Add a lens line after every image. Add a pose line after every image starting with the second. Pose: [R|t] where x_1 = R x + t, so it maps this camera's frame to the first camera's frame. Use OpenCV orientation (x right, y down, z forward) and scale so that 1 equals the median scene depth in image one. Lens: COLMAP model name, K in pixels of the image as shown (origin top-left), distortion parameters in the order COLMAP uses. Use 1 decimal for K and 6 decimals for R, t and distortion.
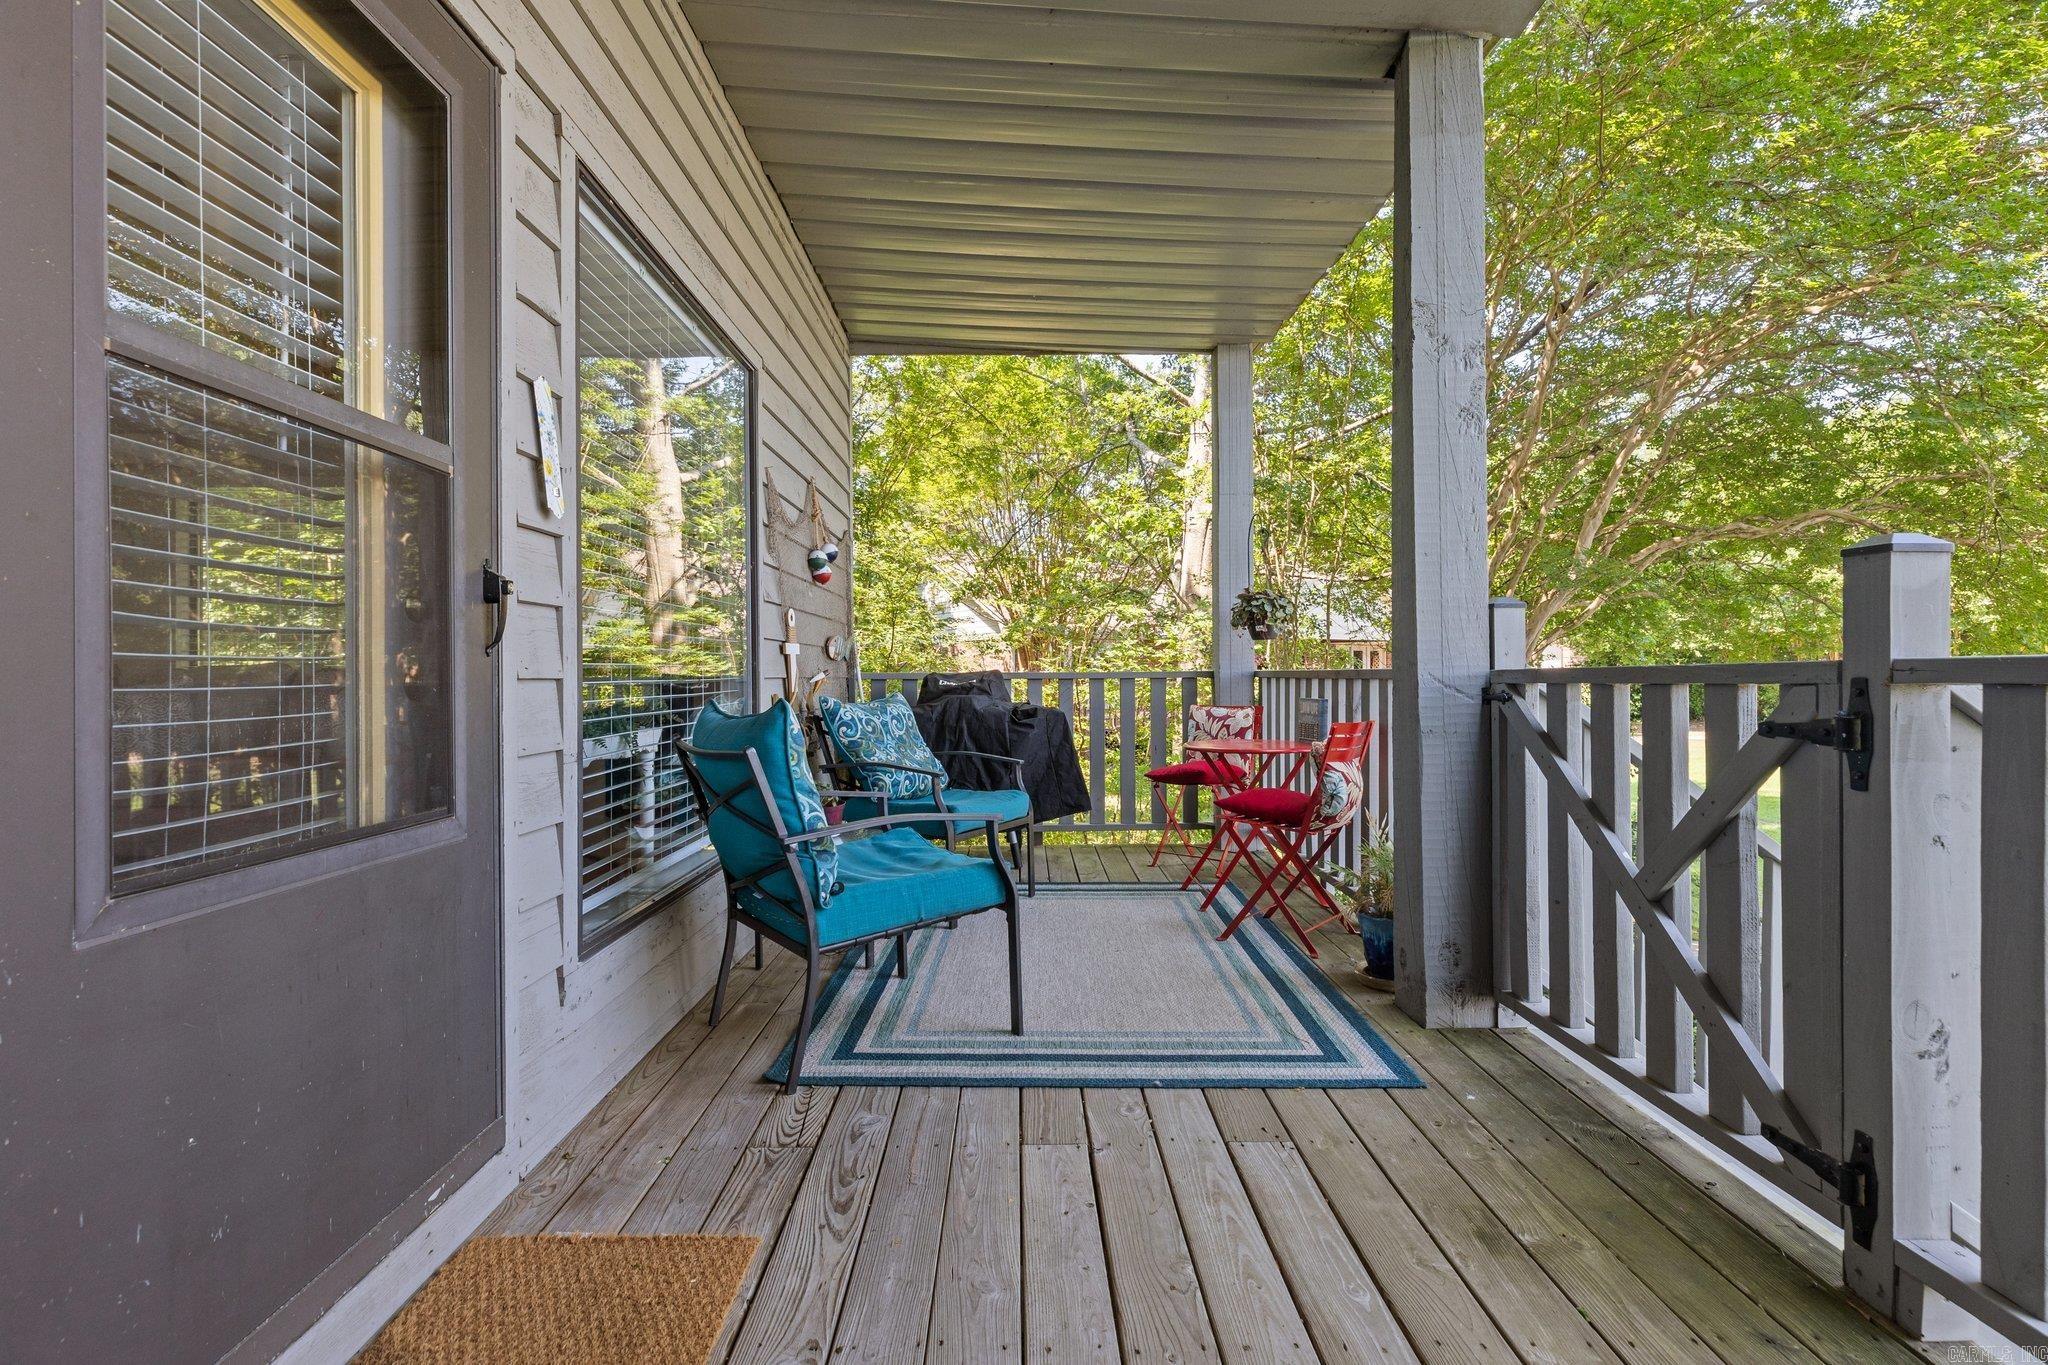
lens RADIAL K [[950.7, 0, 1061.6], [0, 950.7, 642.9], [0, 0, 1]] dist [0.004912, -0.001574]
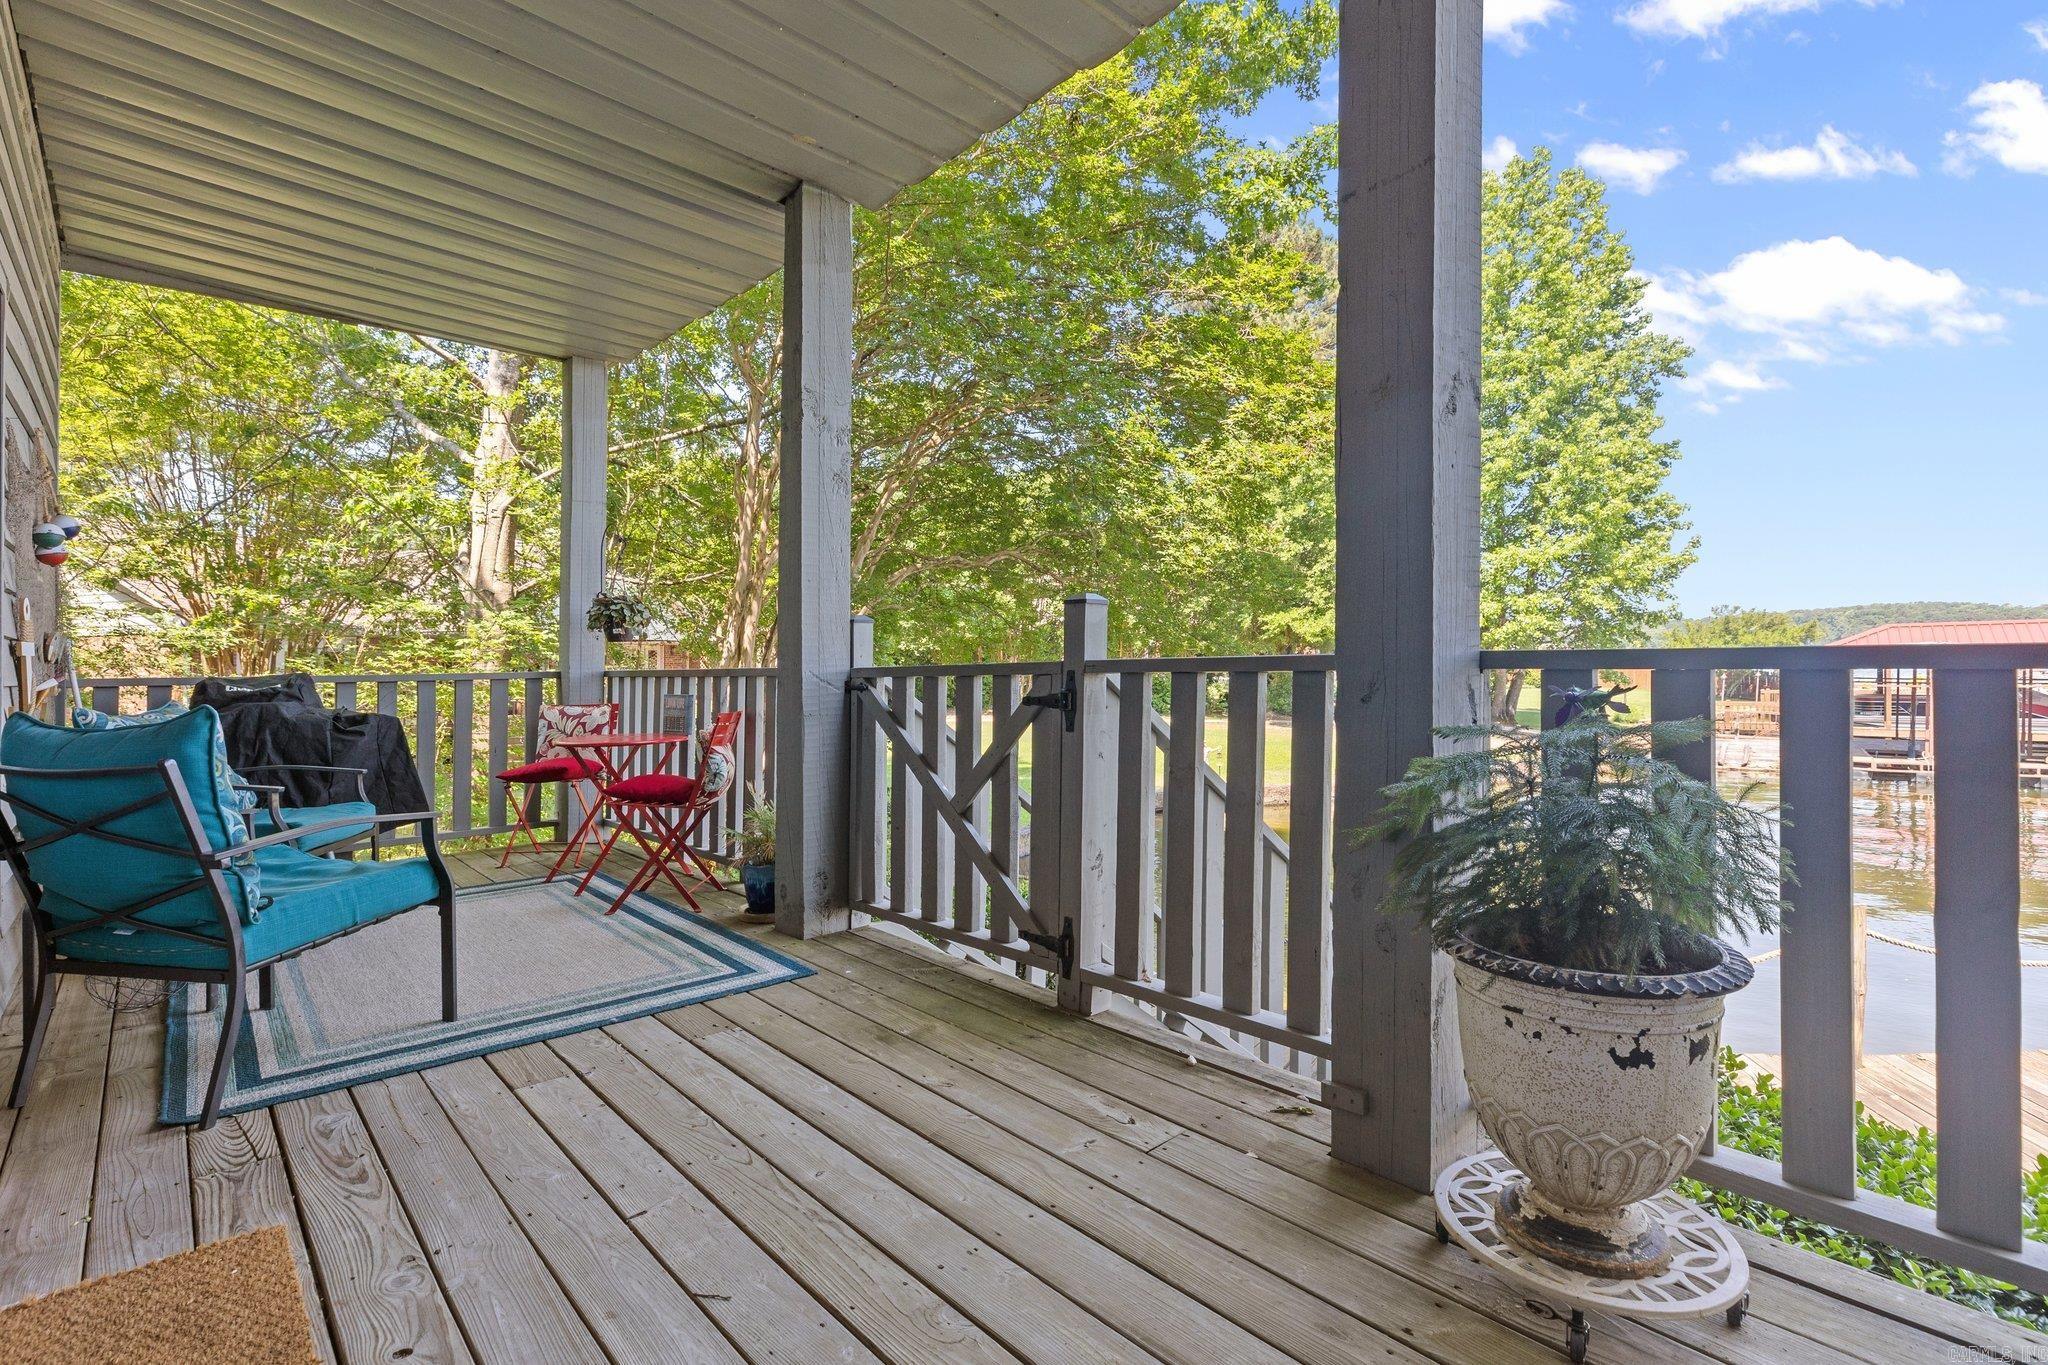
lens RADIAL K [[920.7, 0, 1024.2], [0, 920.7, 674.3], [0, 0, 1]] dist [0.004046, -0.000073]
pose [[0.759380, -0.013022, 0.650517, -0.227722], [-0.009337, 0.999479, 0.030906, -0.005956], [-0.650580, -0.029543, 0.758863, -0.170697]]
